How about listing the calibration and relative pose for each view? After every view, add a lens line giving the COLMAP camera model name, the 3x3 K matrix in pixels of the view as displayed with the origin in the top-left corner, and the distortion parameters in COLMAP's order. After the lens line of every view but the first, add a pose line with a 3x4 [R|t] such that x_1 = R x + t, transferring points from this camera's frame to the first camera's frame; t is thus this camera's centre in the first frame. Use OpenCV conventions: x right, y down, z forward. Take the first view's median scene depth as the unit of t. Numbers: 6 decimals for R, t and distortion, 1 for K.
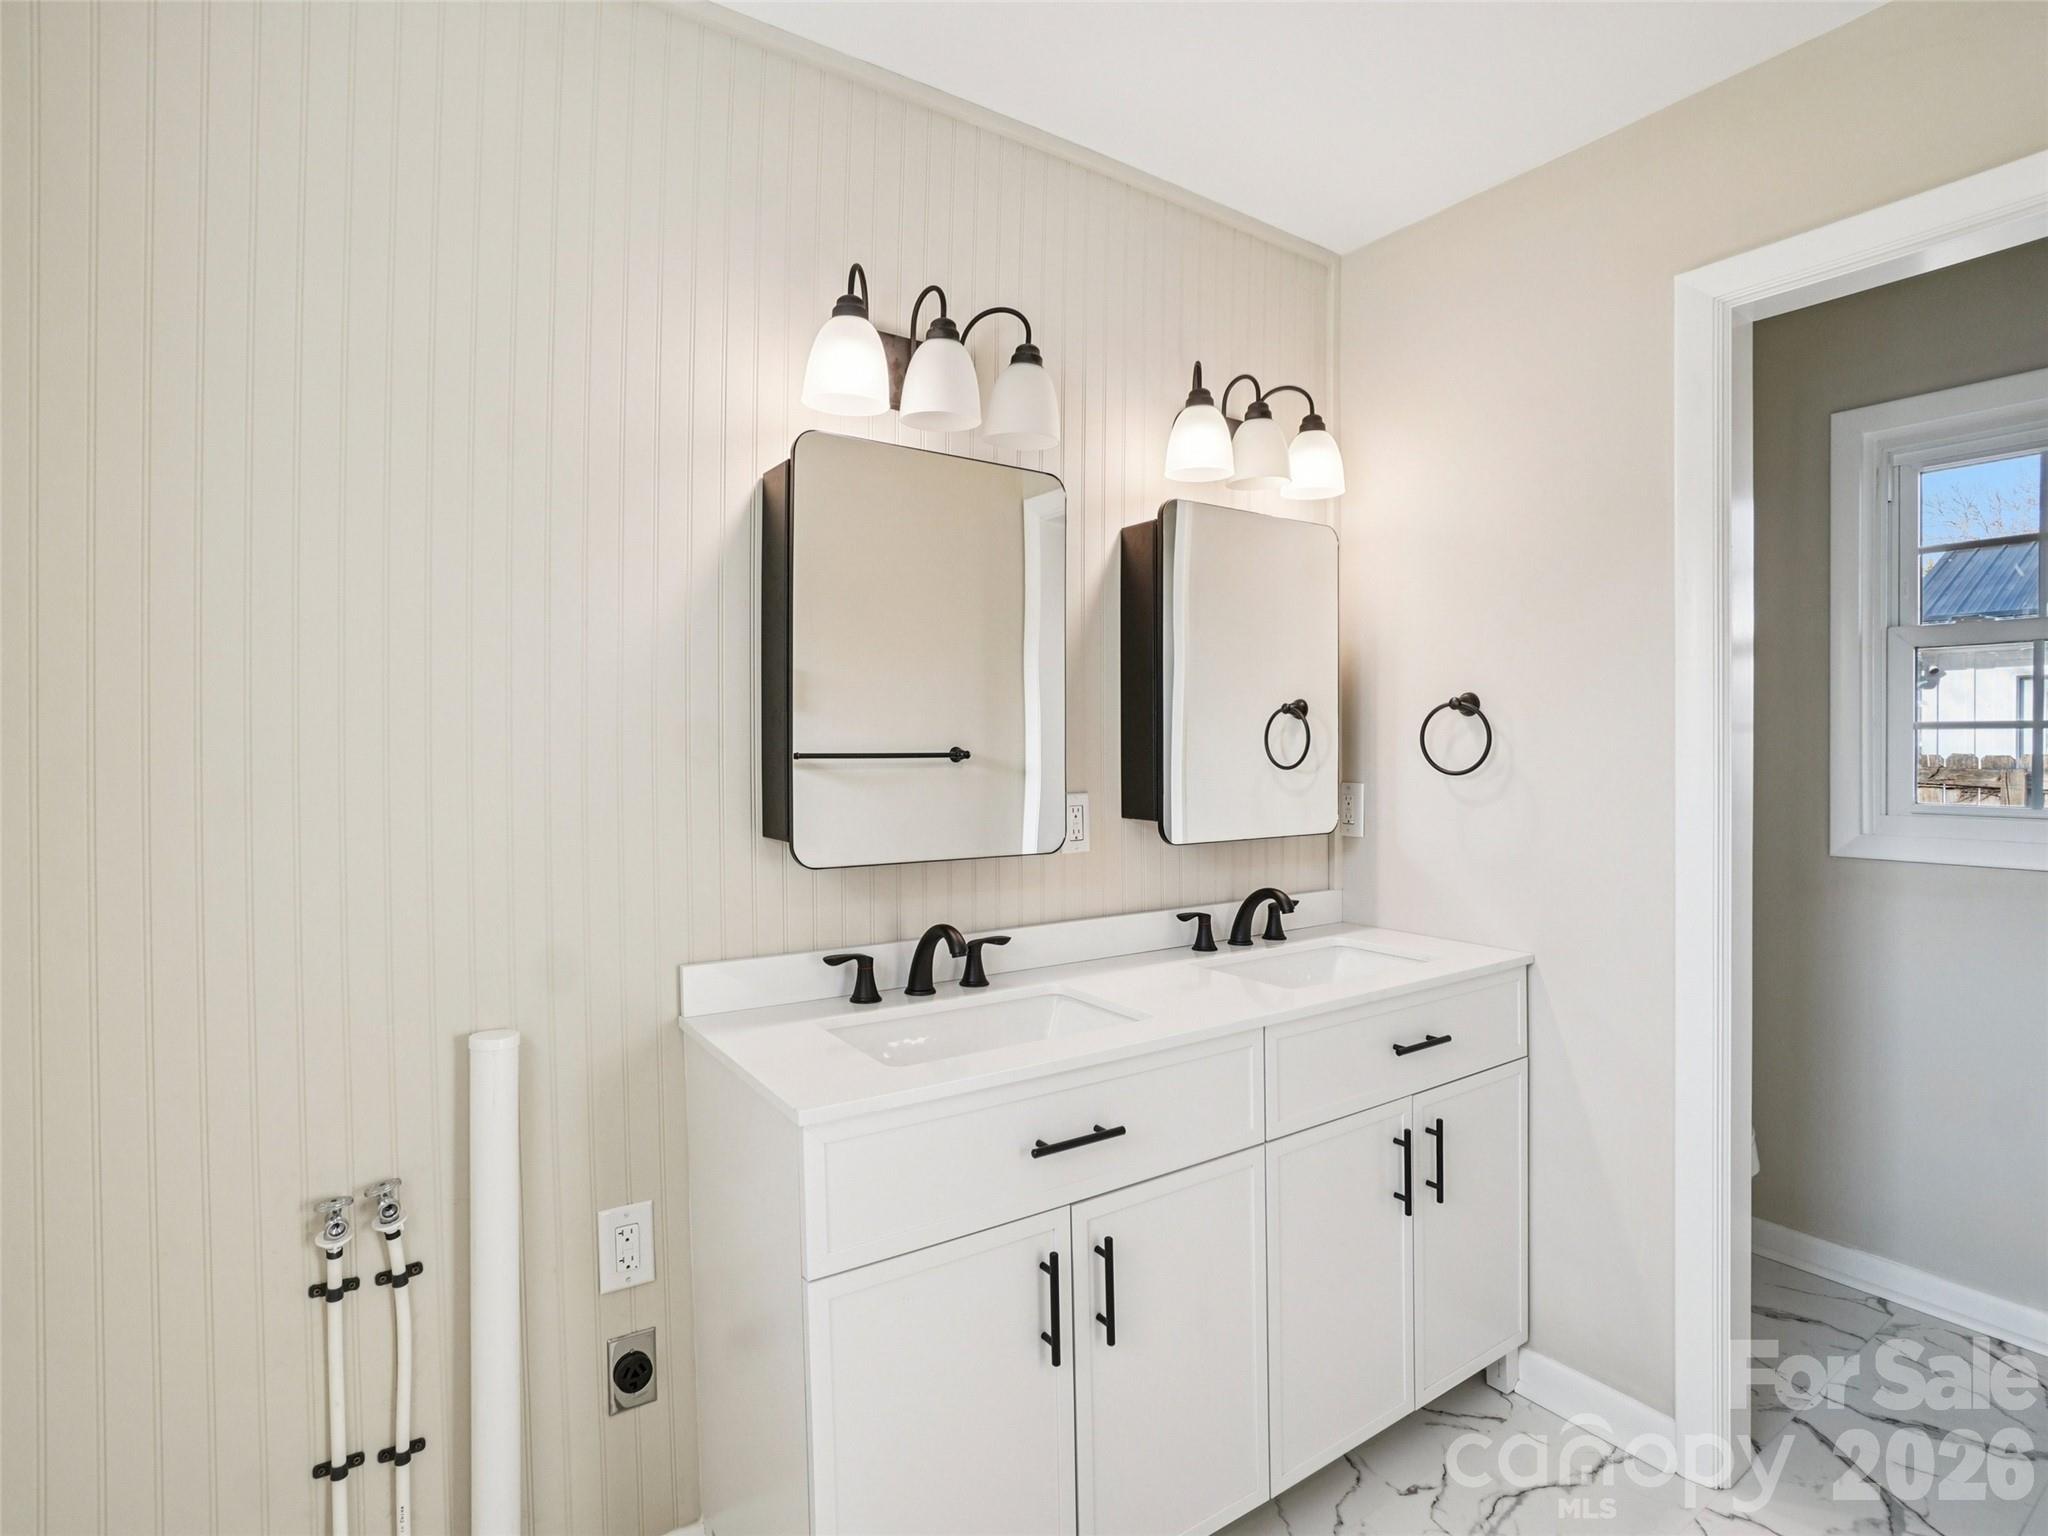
lens RADIAL K [[1052.0, 0, 1055.1], [0, 1052.0, 754.3], [0, 0, 1]] dist [-0.102246, 0.040814]
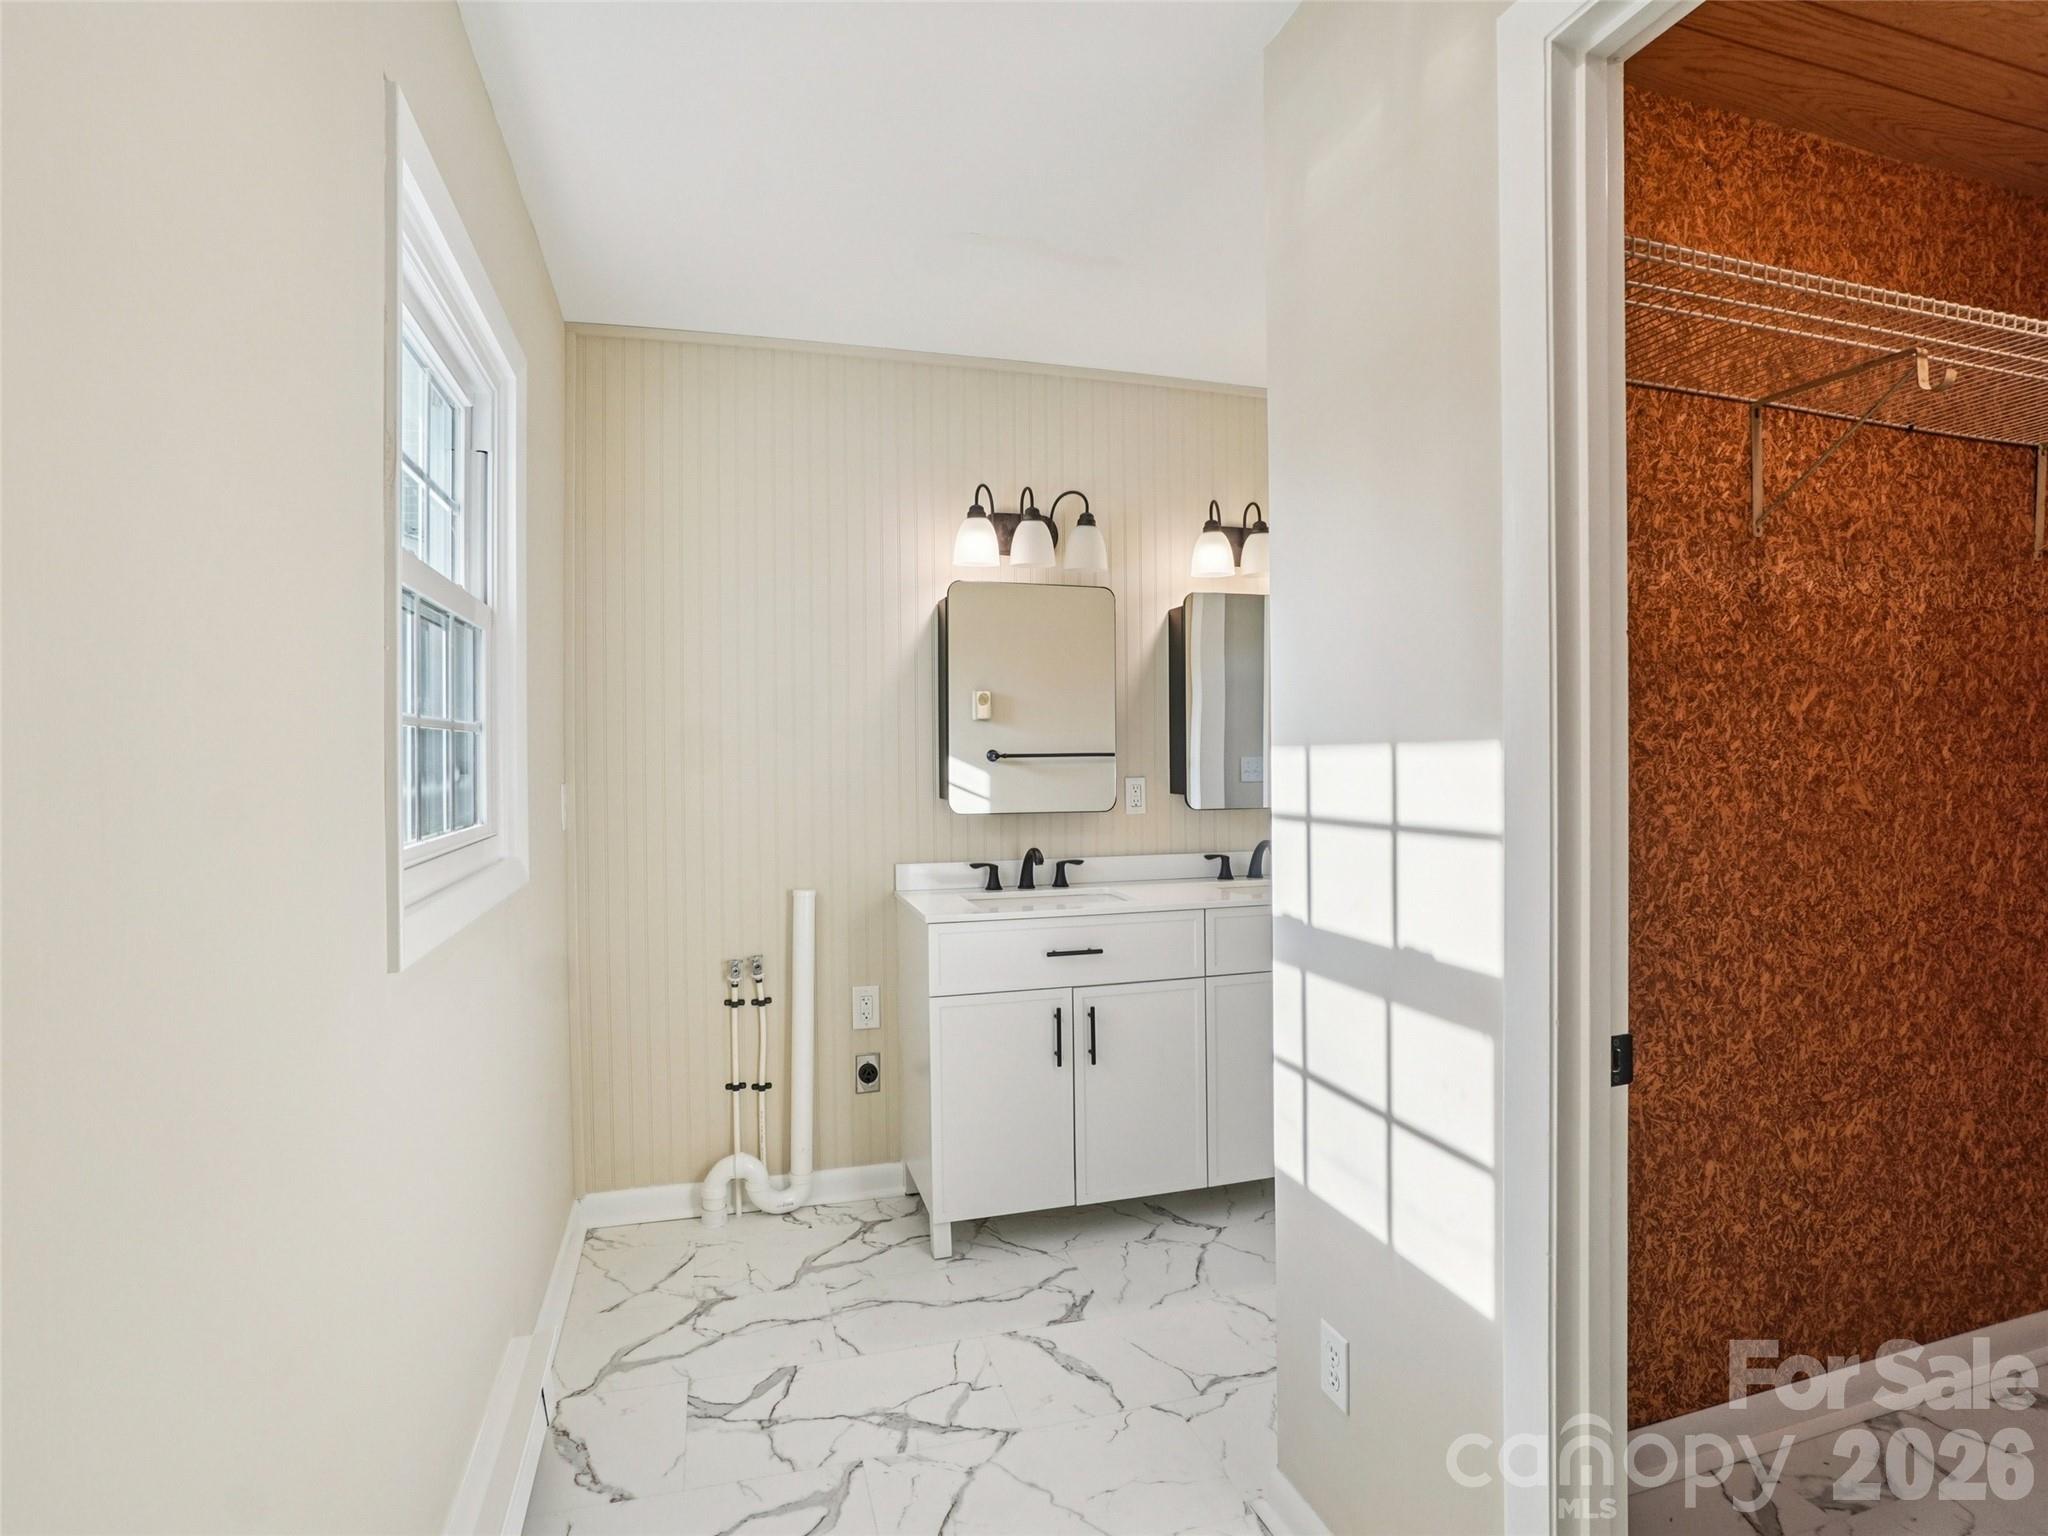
lens RADIAL K [[1035.0, 0, 1024.0], [0, 1035.0, 768.0], [0, 0, 1]] dist [-0.062171, 0.000502]
pose [[0.946454, -0.003594, -0.322820, 0.506778], [0.006954, 0.999933, 0.009258, 0.009070], [0.322765, -0.011007, 0.946415, -0.773312]]
